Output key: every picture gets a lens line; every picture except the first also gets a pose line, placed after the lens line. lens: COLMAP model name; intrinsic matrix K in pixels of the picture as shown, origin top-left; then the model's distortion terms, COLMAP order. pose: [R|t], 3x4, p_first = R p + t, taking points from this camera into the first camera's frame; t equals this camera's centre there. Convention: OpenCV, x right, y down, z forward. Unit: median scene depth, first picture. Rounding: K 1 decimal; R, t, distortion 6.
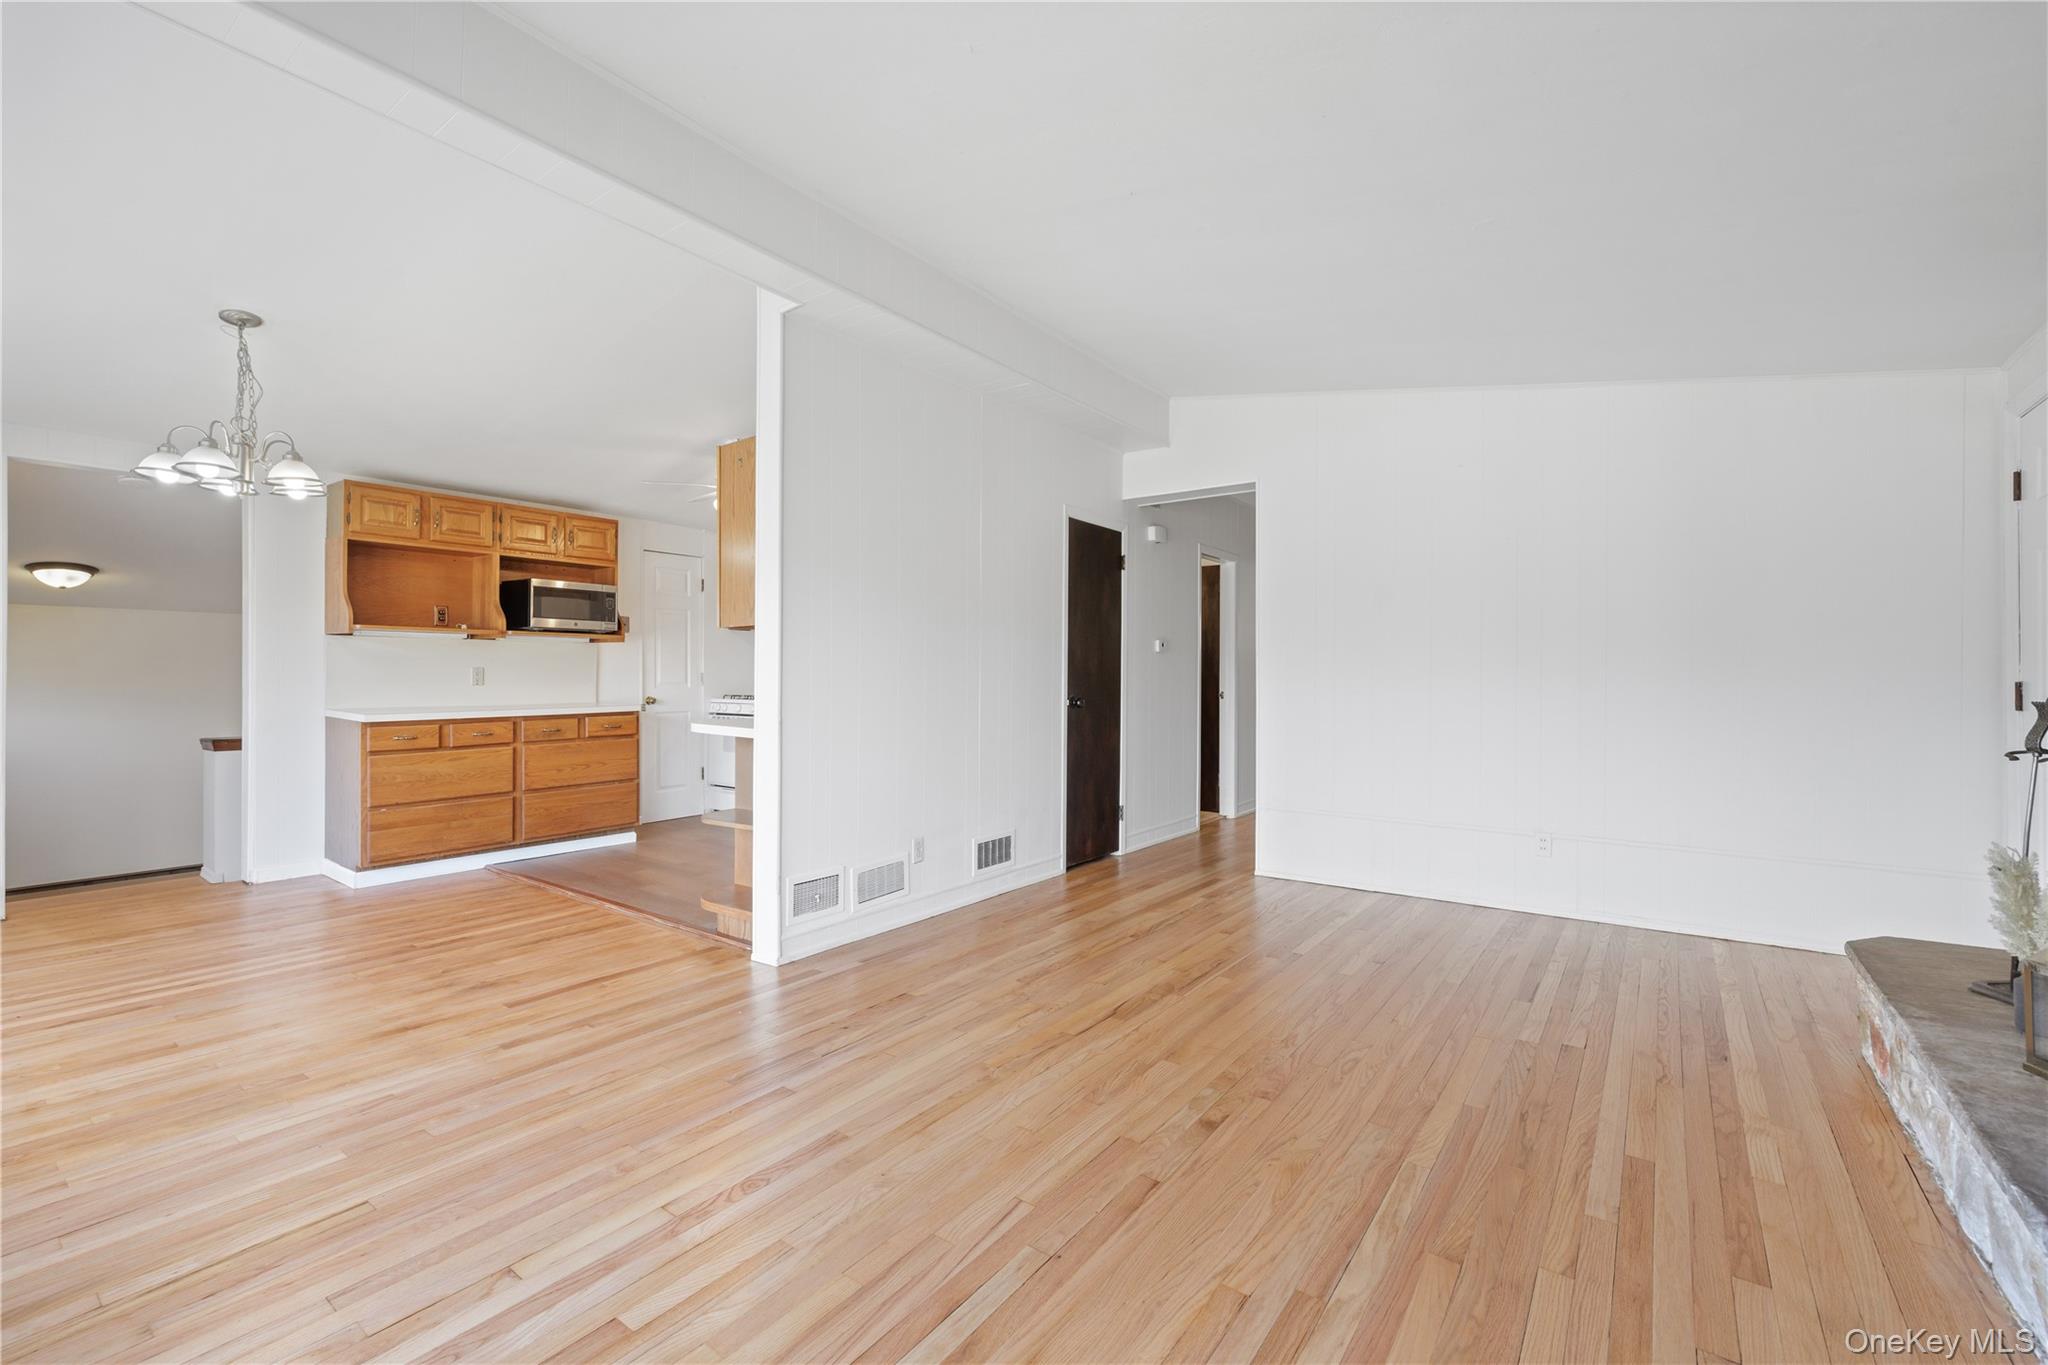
lens RADIAL K [[859.2, 0, 1024.0], [0, 859.2, 682.5], [0, 0, 1]] dist [-0.000135, 0.000185]
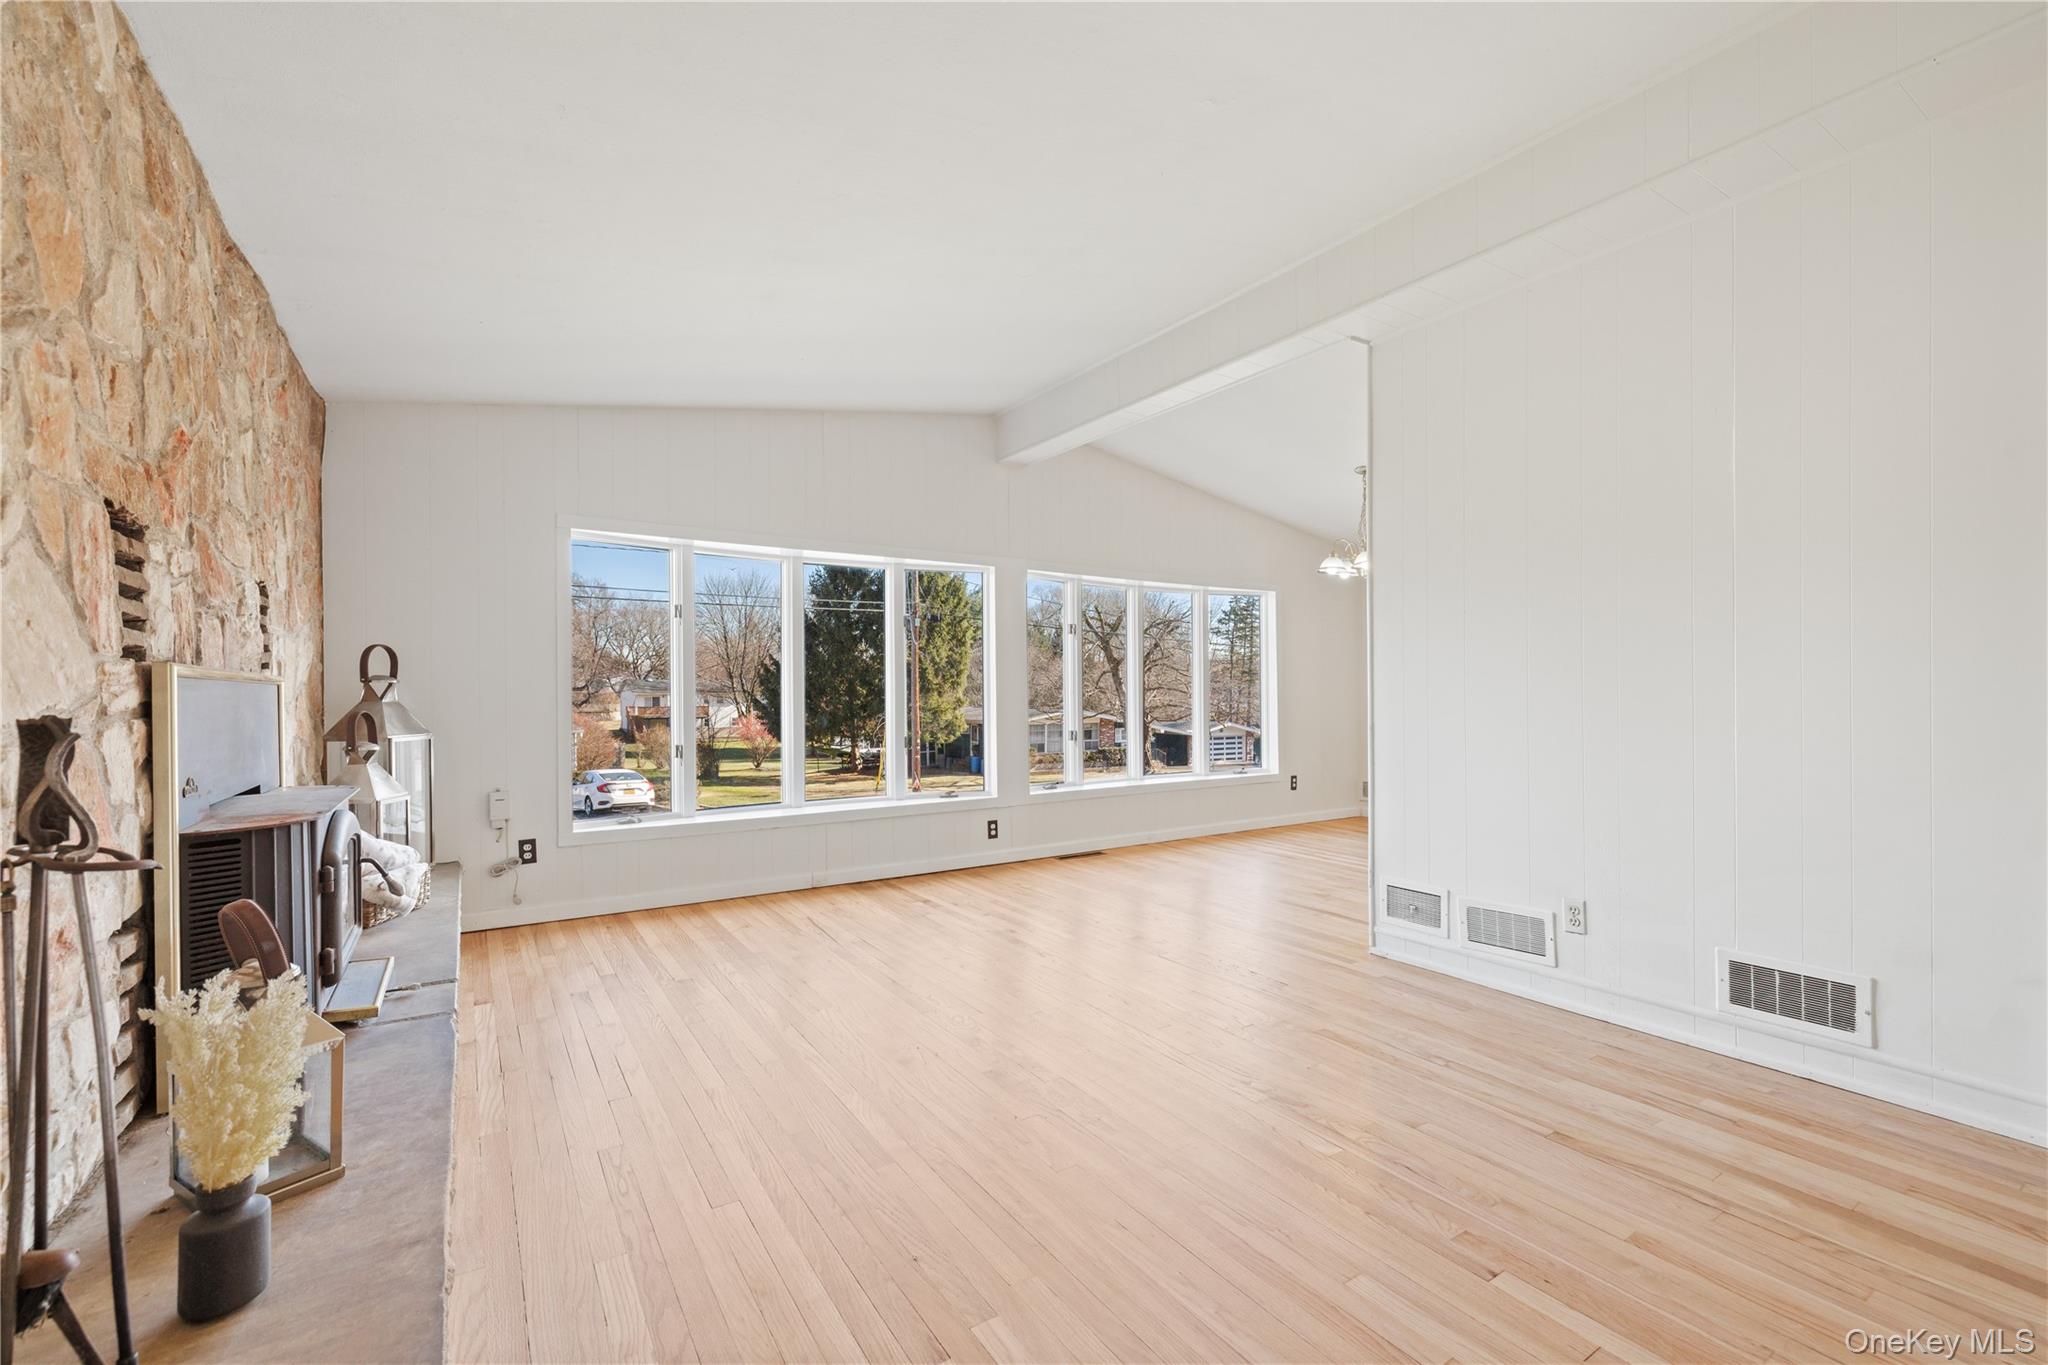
lens RADIAL K [[859.2, 0, 1024.0], [0, 859.2, 682.5], [0, 0, 1]] dist [-0.000135, 0.000185]
pose [[-0.340406, -0.010095, -0.940225, 0.943454], [-0.008175, 0.999936, -0.007776, 0.003259], [0.940243, 0.005040, -0.340466, 1.029625]]
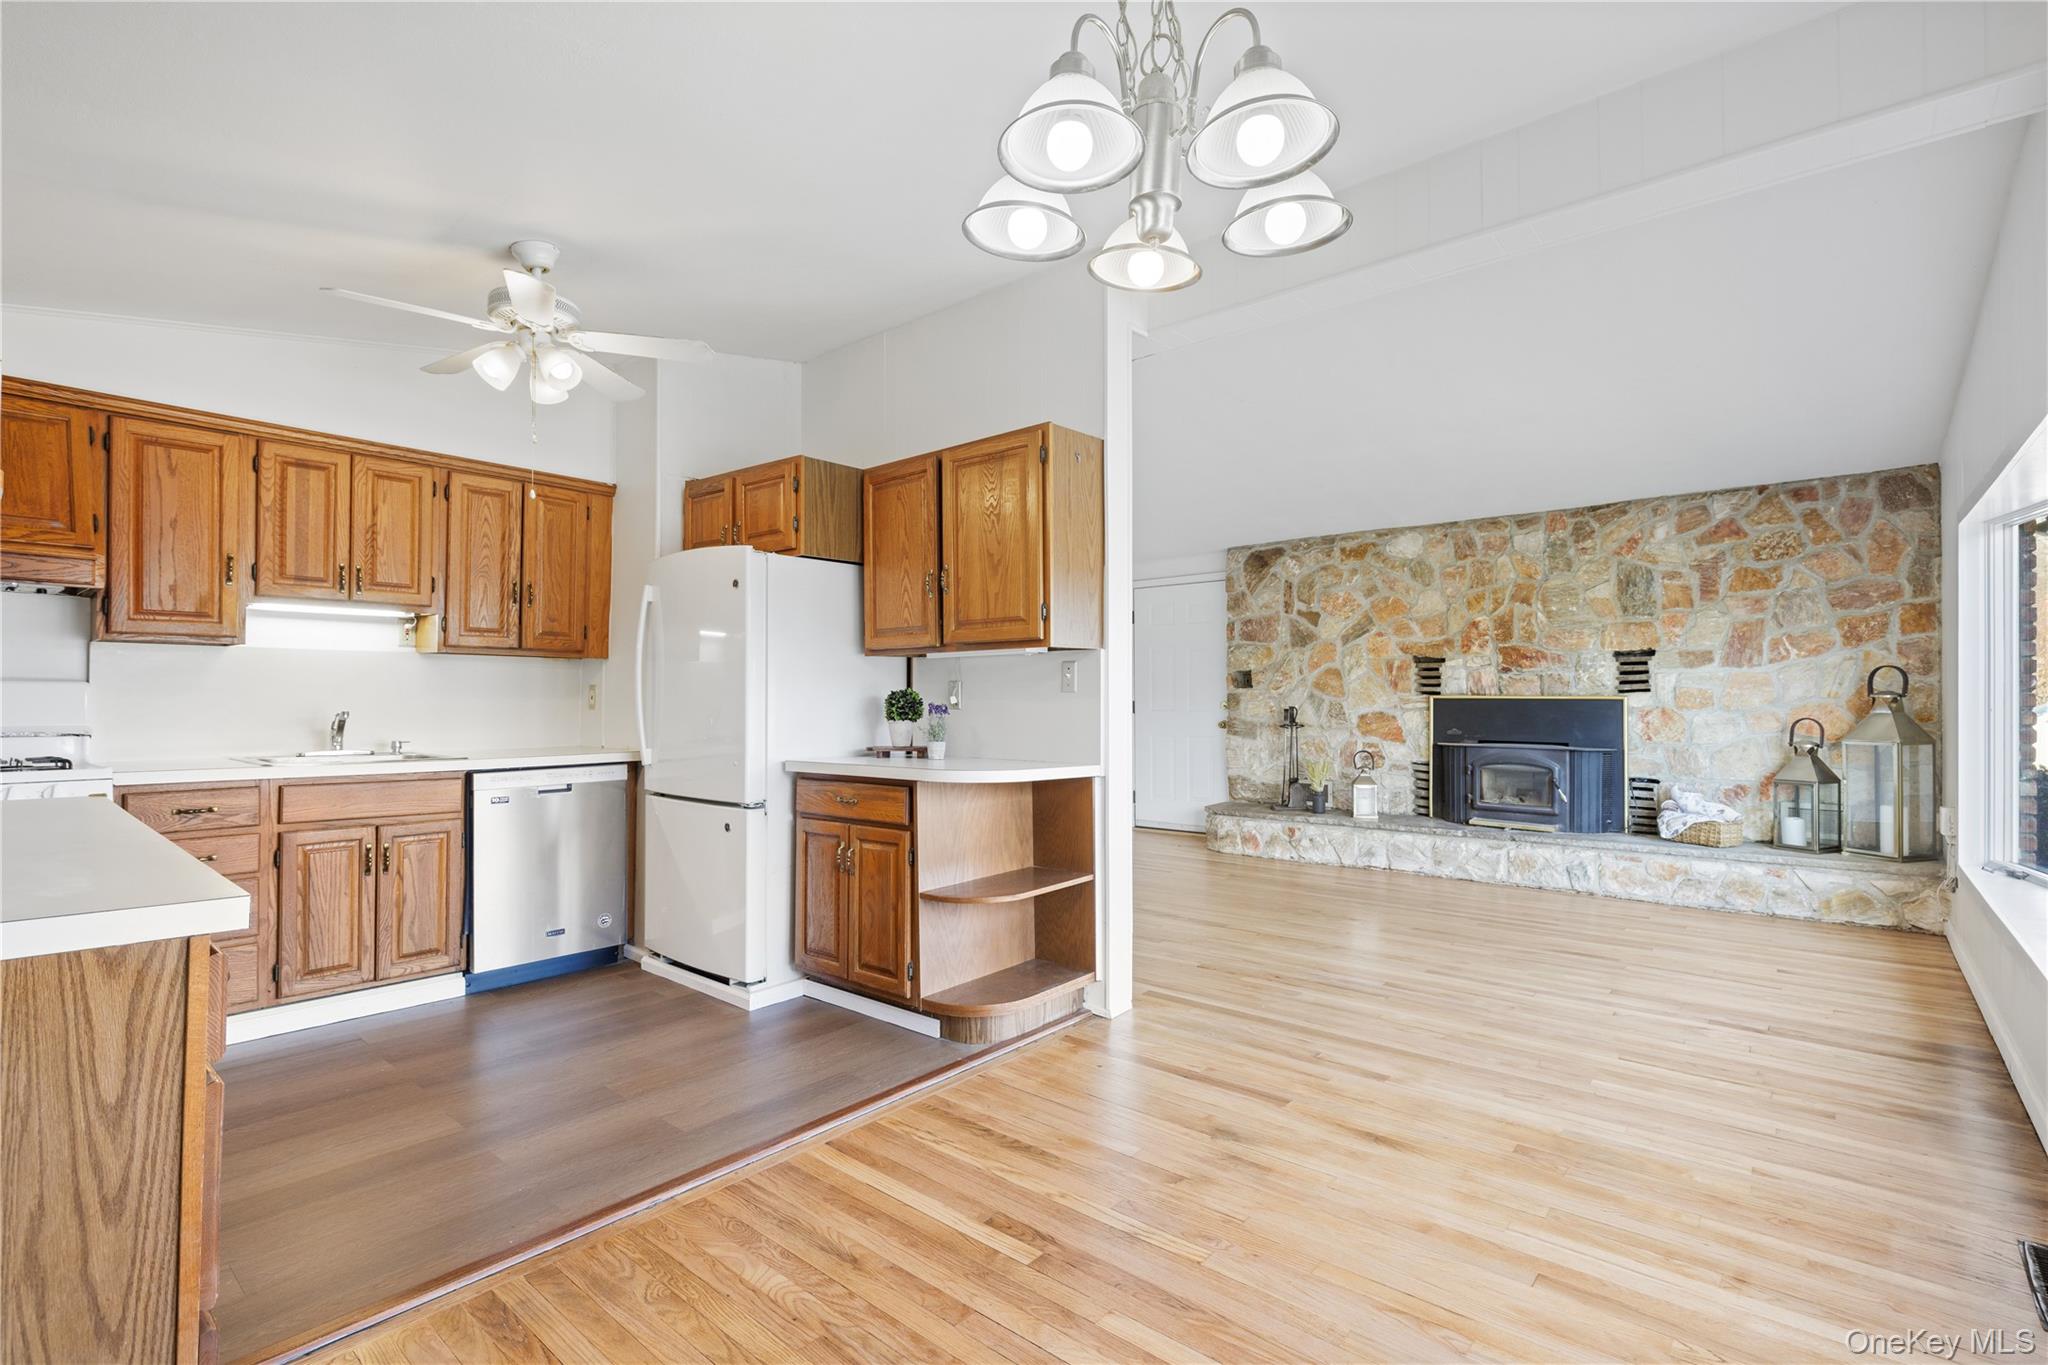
lens RADIAL K [[945.8, 0, 1024.0], [0, 945.8, 682.5], [0, 0, 1]] dist [-0.000908, 0.000075]
pose [[0.069745, 0.014835, 0.997455, -1.462360], [0.007204, 0.999856, -0.015374, -0.020652], [-0.997539, 0.008258, 0.069628, 1.123121]]
